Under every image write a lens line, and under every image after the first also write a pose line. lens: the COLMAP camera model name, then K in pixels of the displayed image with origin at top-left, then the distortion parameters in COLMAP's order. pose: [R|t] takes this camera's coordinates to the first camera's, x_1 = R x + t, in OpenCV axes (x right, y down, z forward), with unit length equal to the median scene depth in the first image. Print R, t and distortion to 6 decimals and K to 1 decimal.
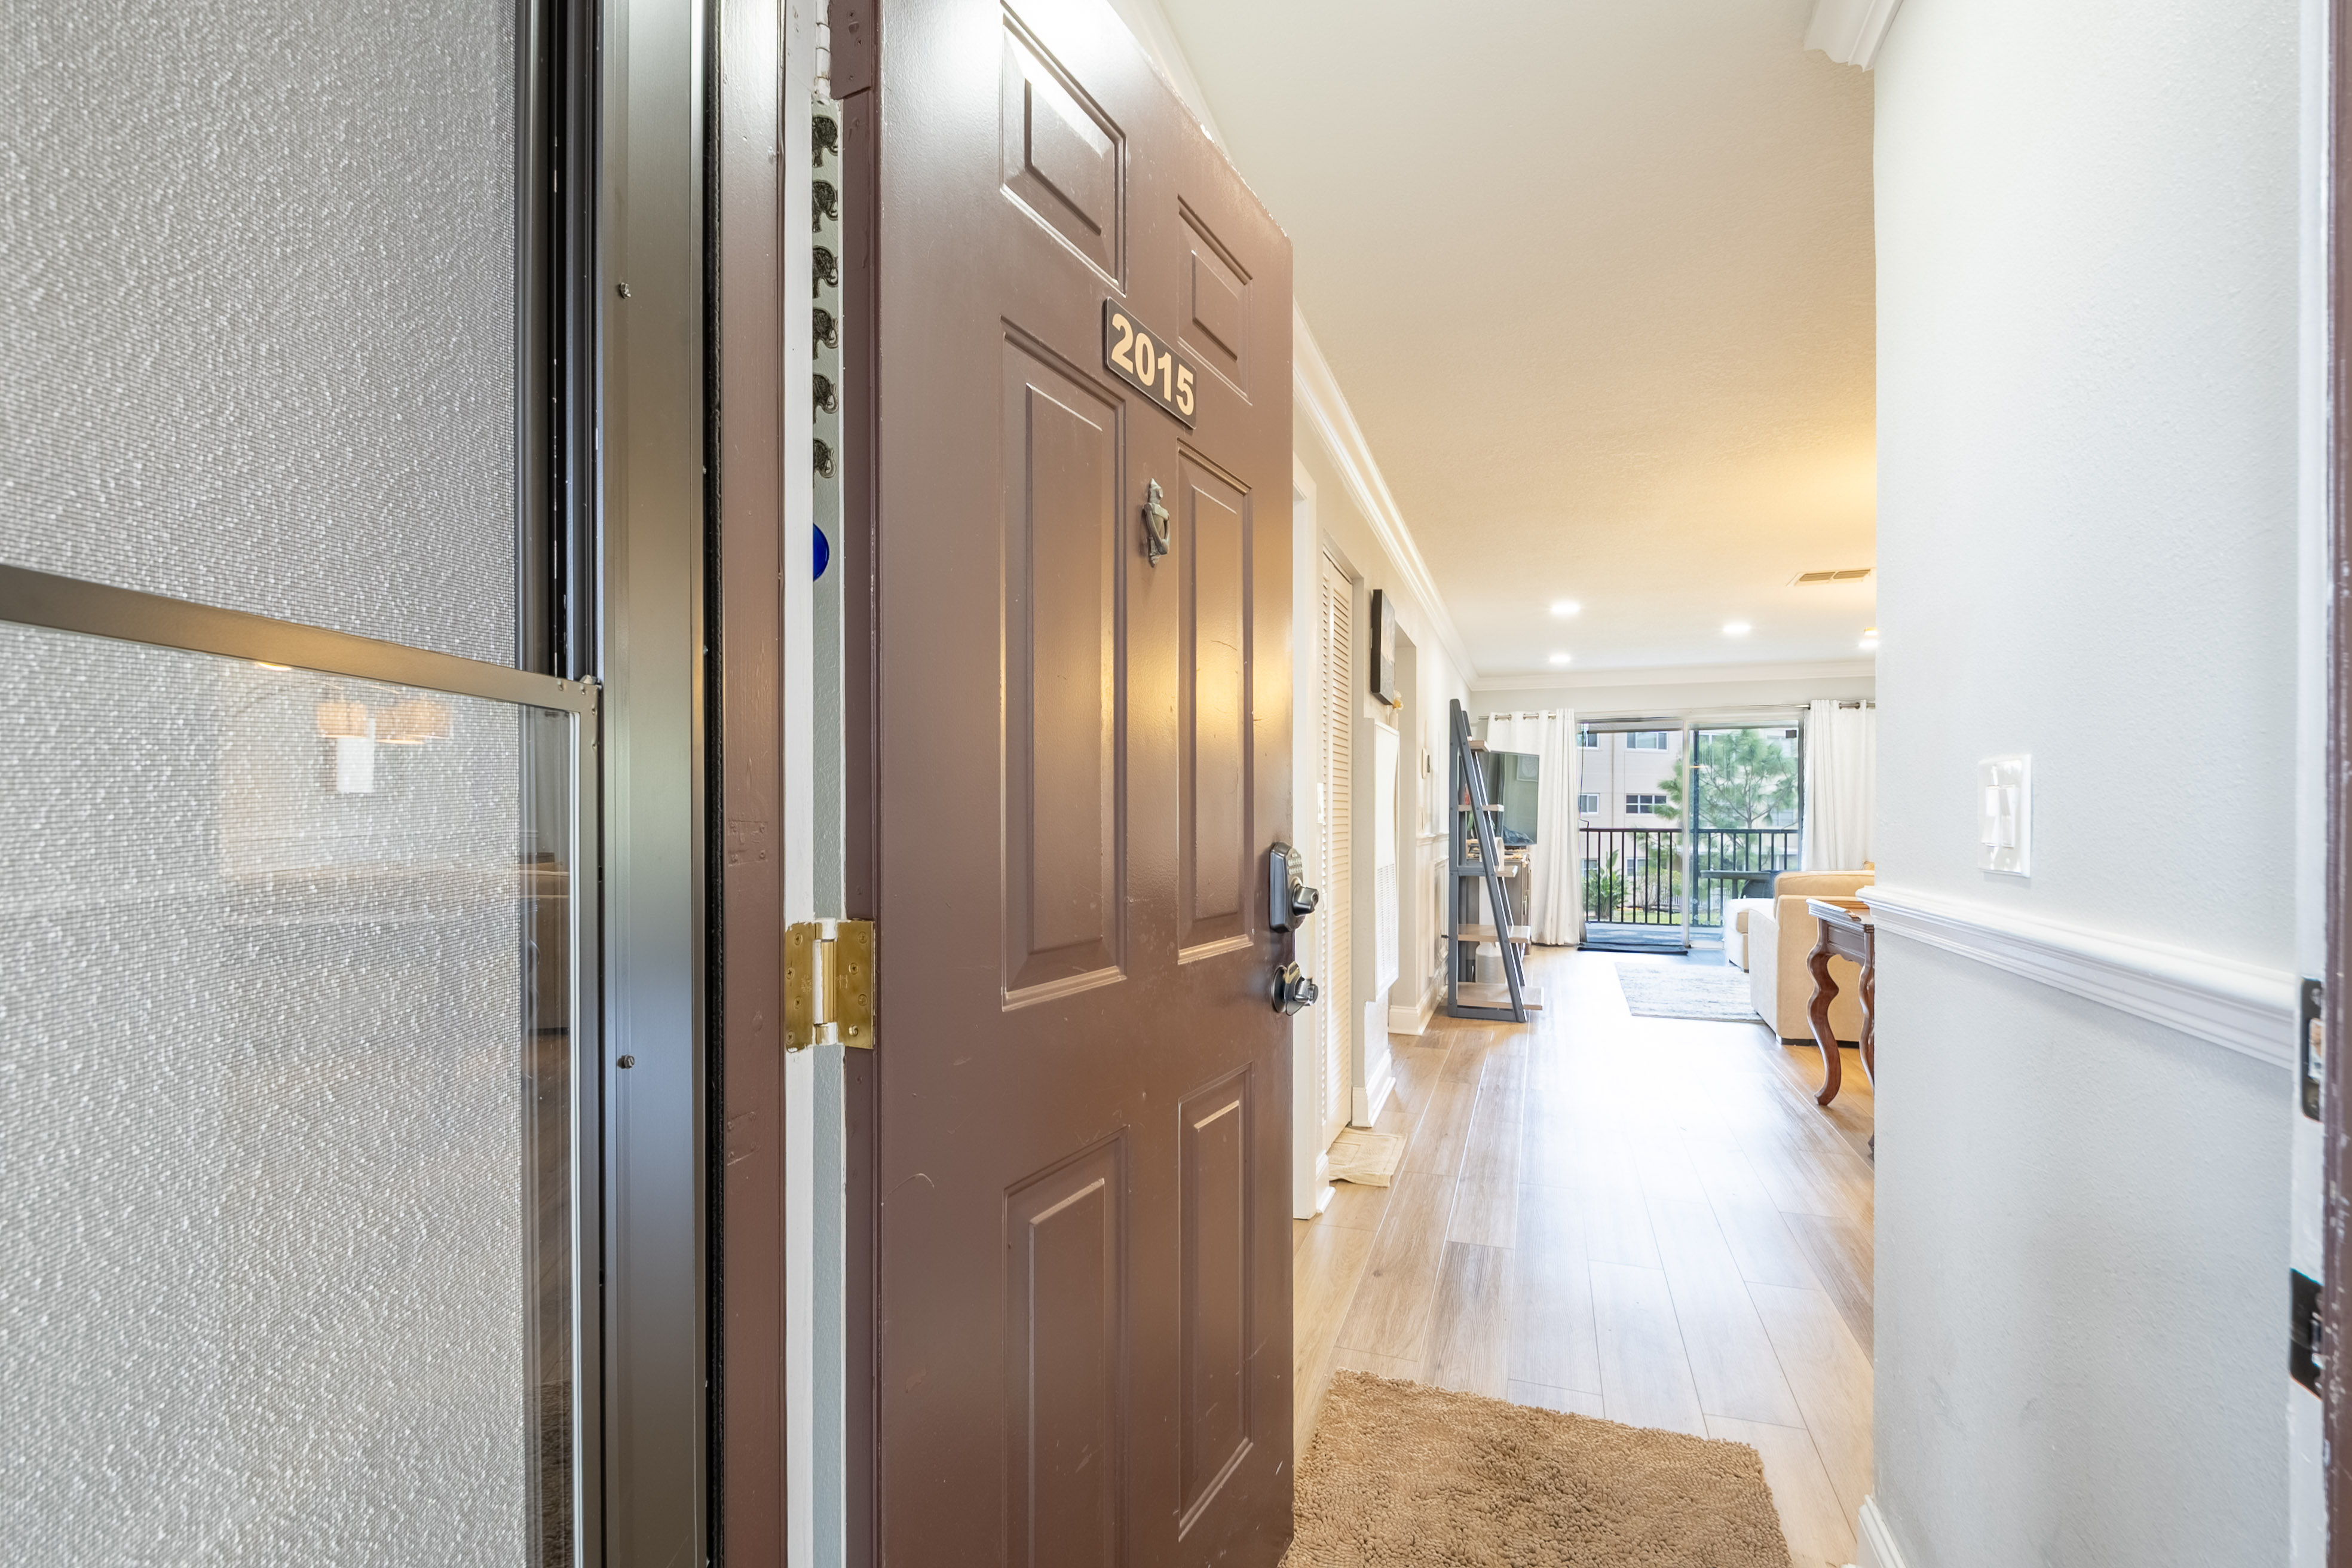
lens RADIAL K [[1063.5, 0, 1203.1], [0, 1063.5, 797.4], [0, 0, 1]] dist [0.008581, -0.008228]
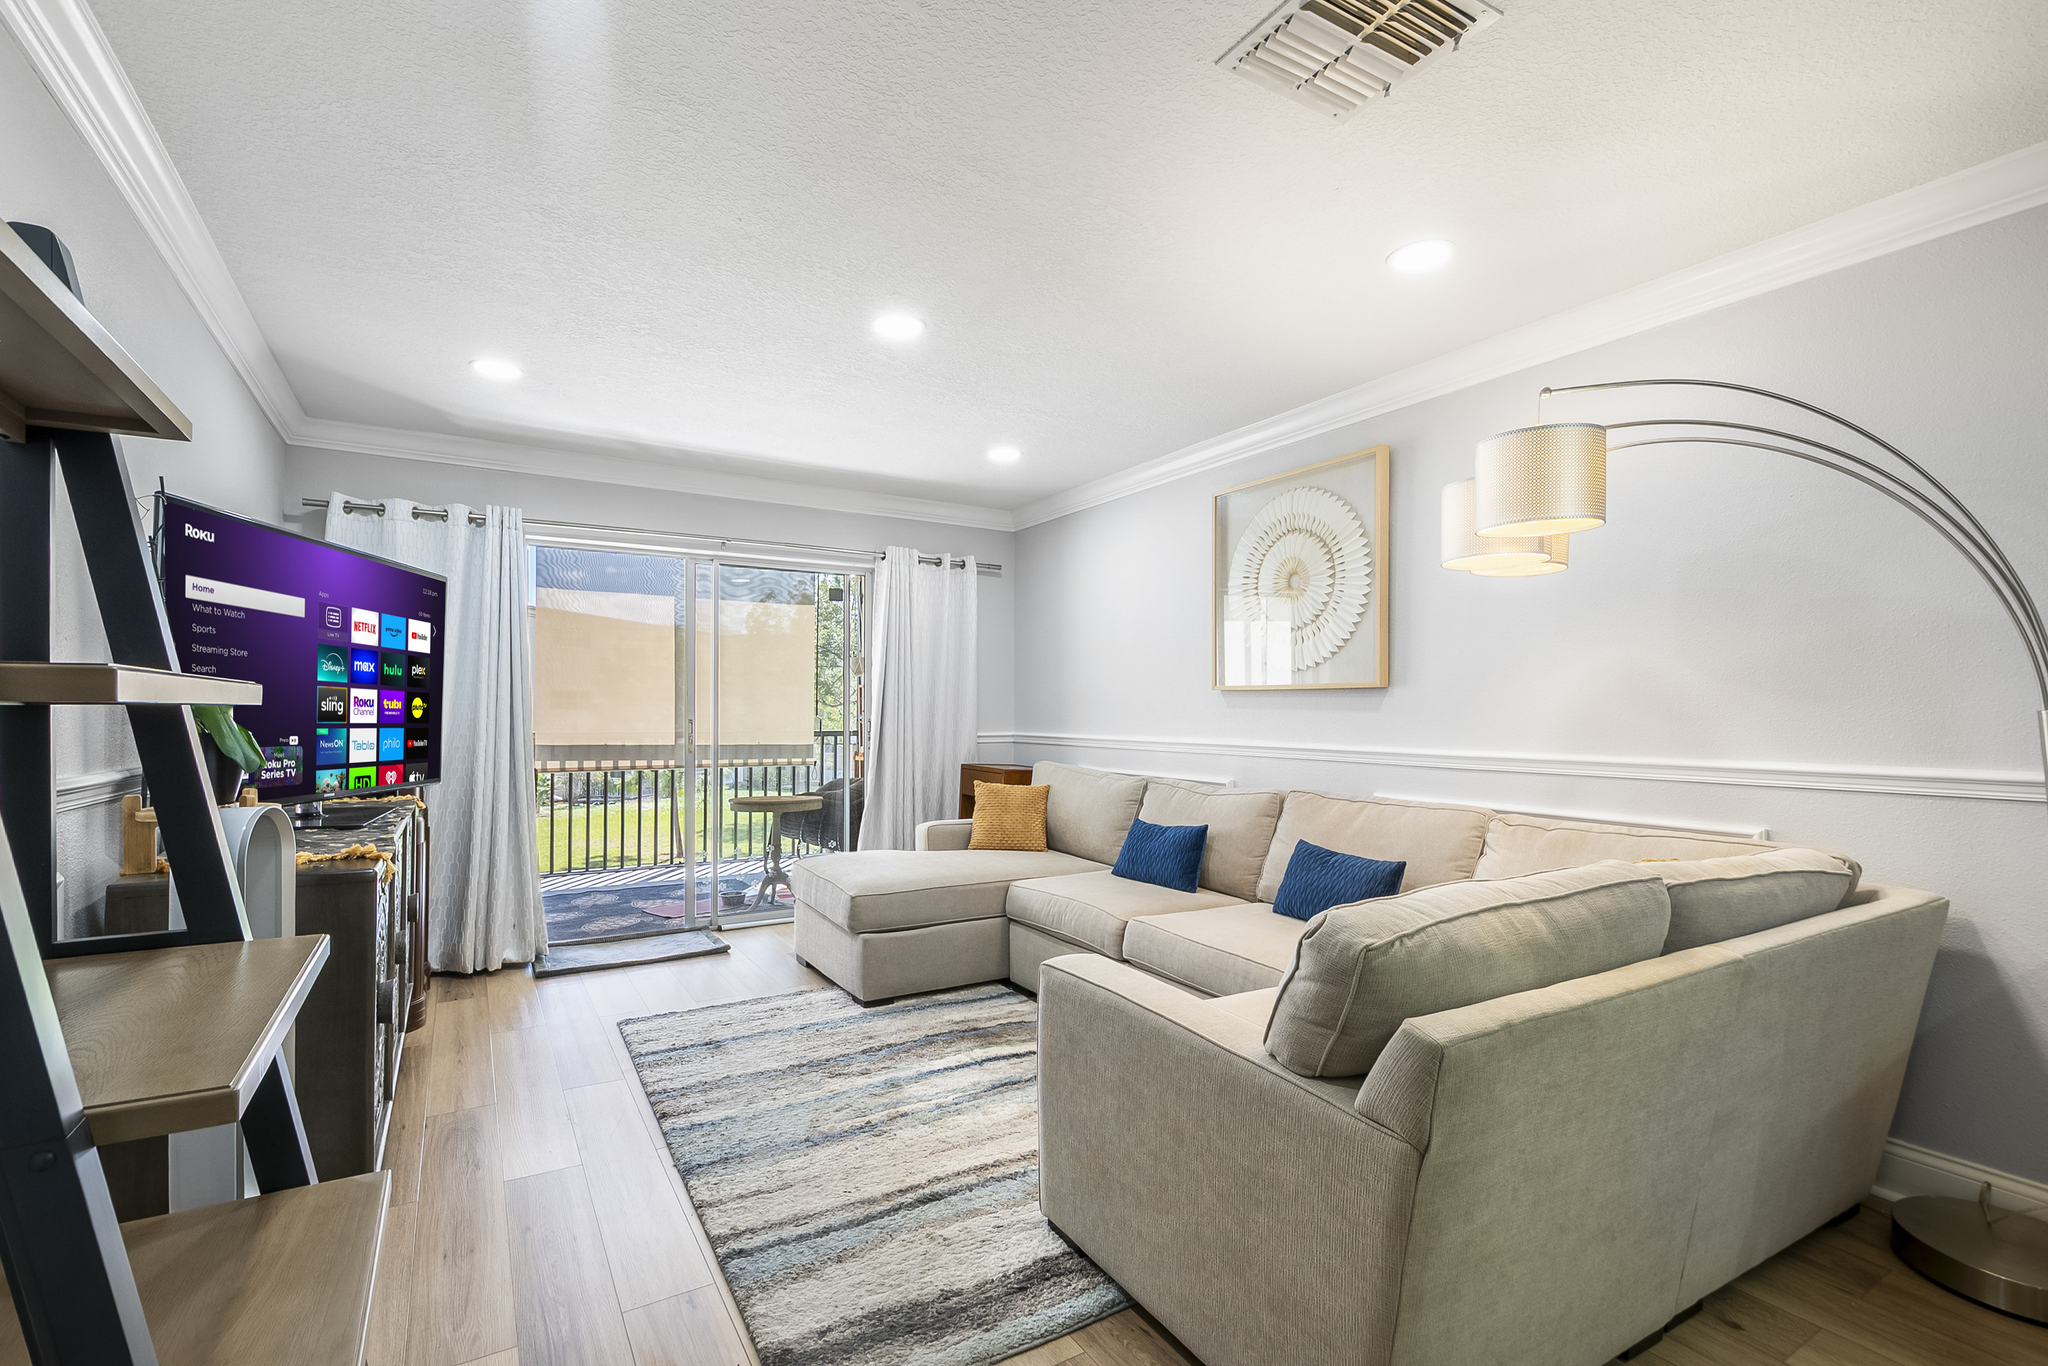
lens RADIAL K [[931.9, 0, 1028.4], [0, 931.9, 714.2], [0, 0, 1]] dist [-0.001729, -0.000384]
pose [[0.662557, -0.002493, 0.749007, 0.267621], [-0.014844, 0.999754, 0.016459, 0.008052], [-0.748864, -0.022023, 0.662357, 0.804782]]
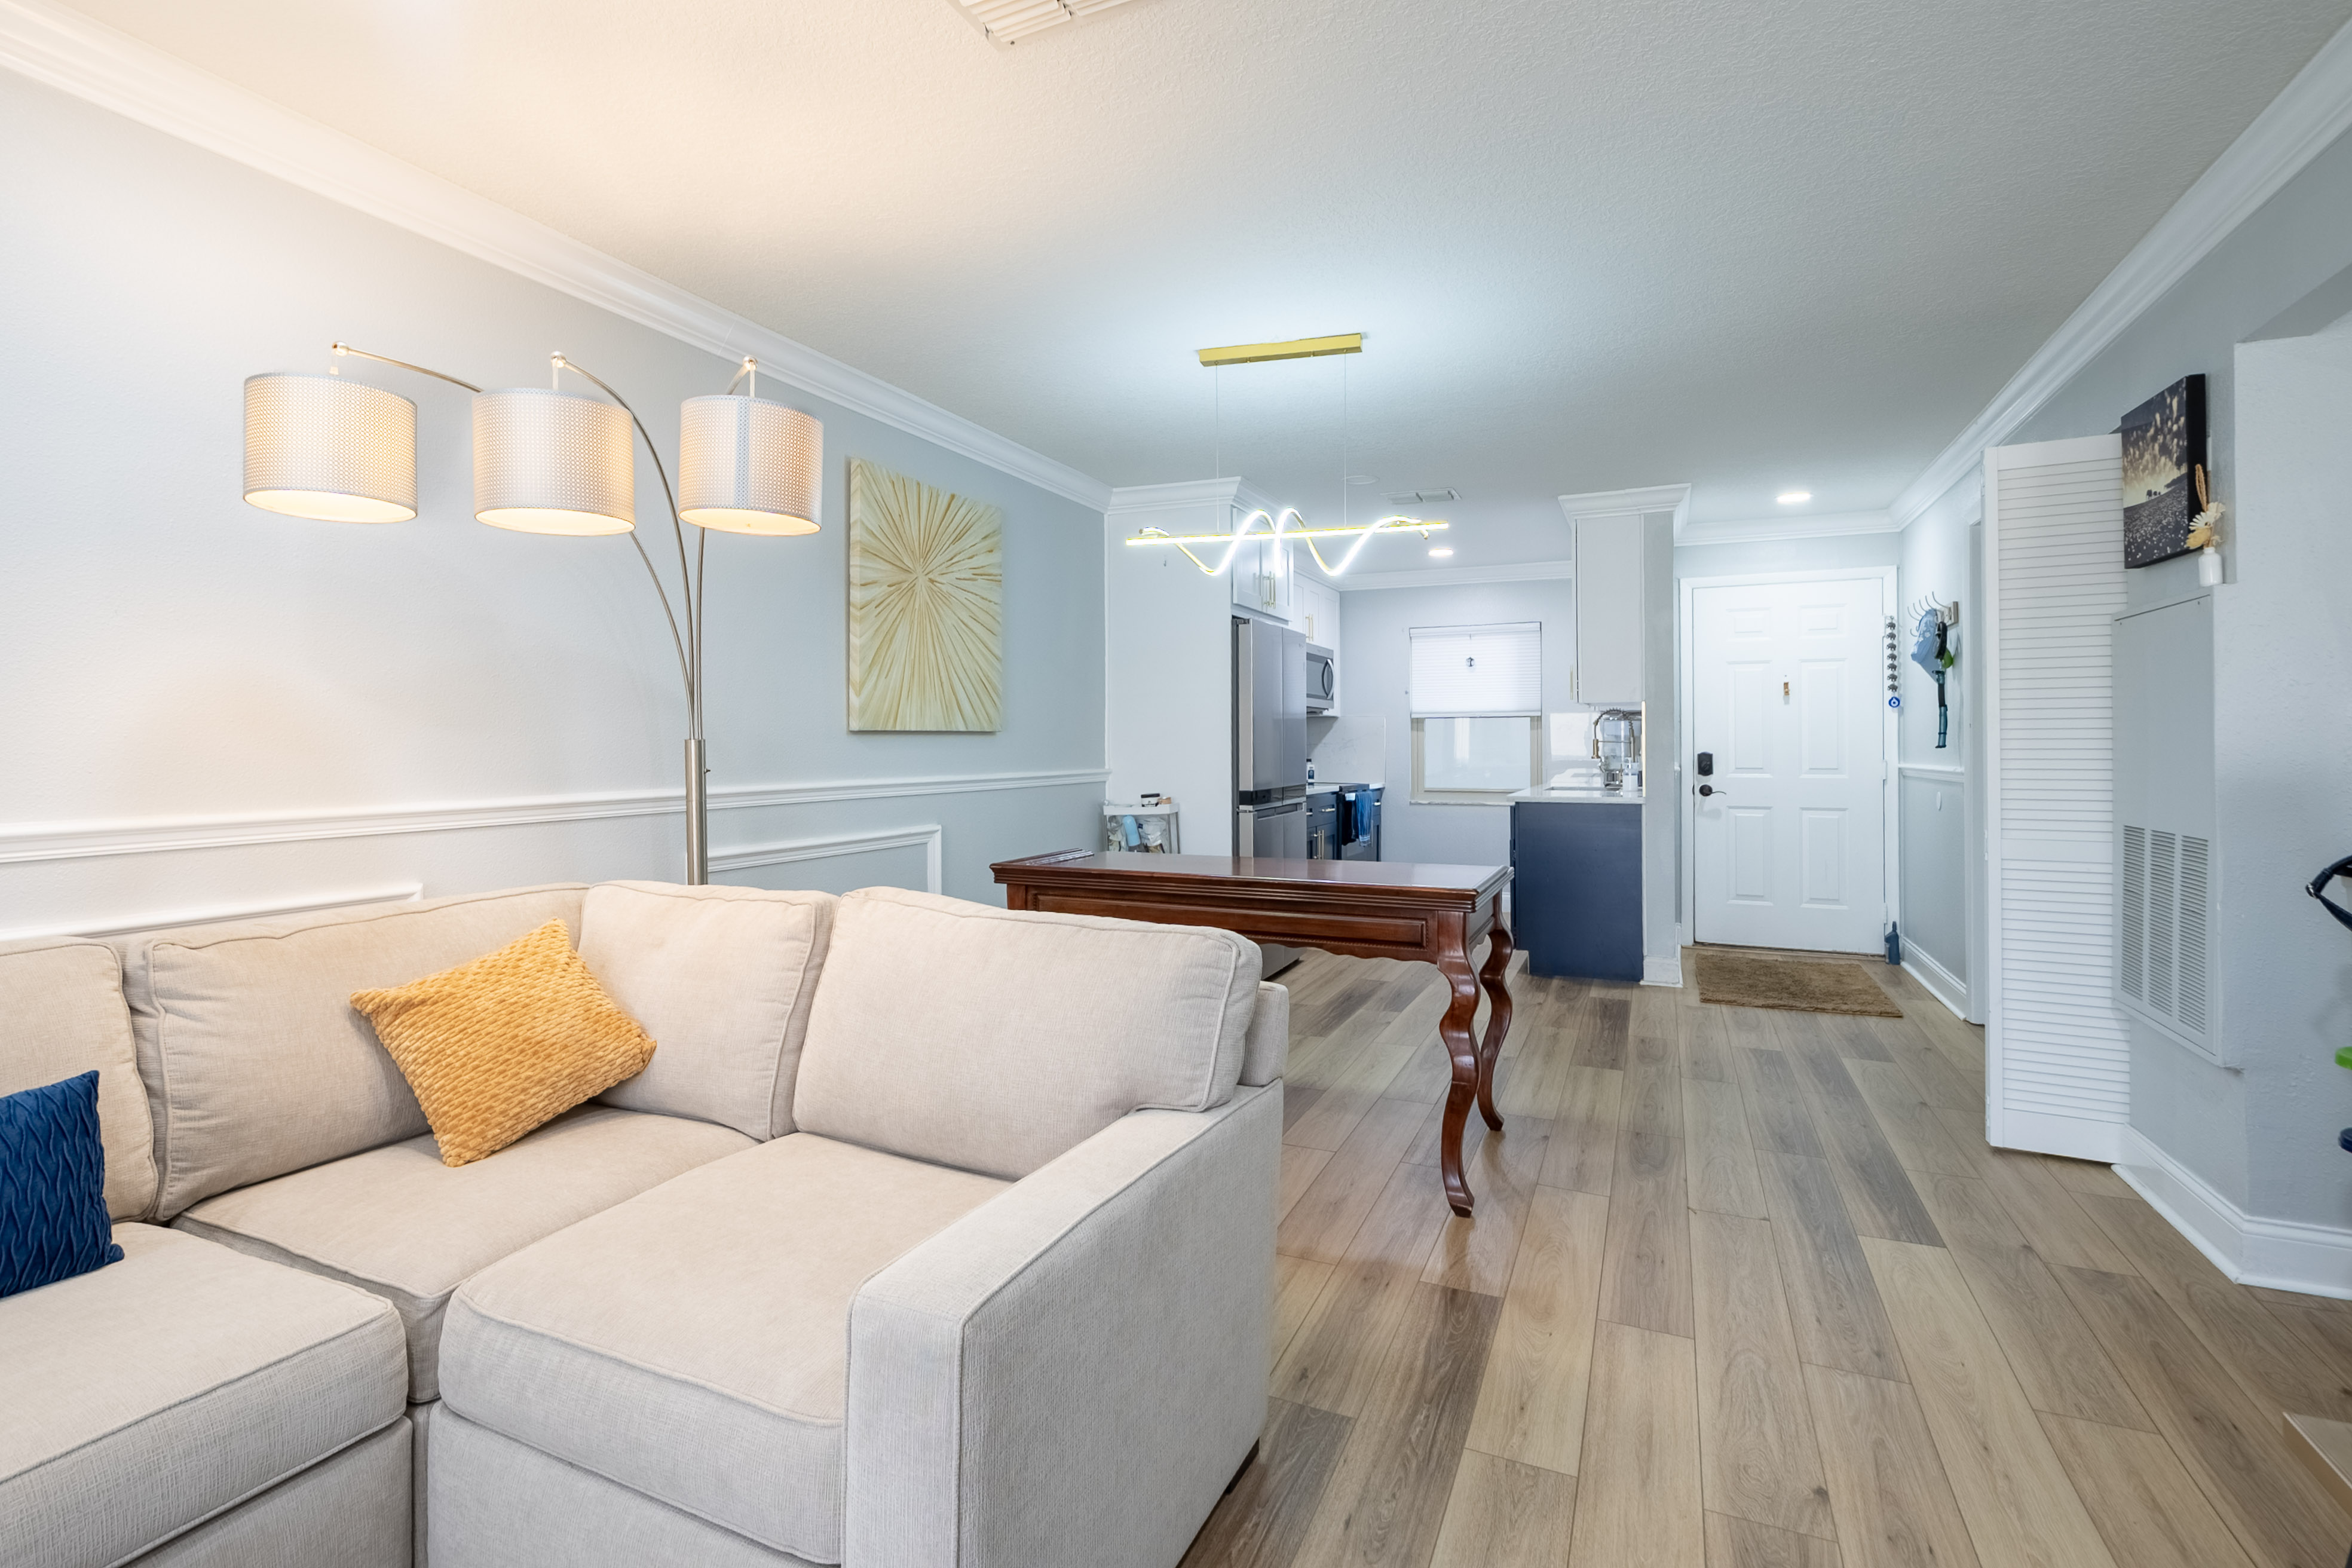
lens RADIAL K [[1130.5, 0, 1131.2], [0, 1130.5, 755.4], [0, 0, 1]] dist [-0.002578, -0.000919]
pose [[-0.991744, 0.000852, 0.128229, 0.478527], [0.000229, 0.999988, -0.004874, 0.015882], [-0.128232, -0.004804, -0.991733, 1.206629]]
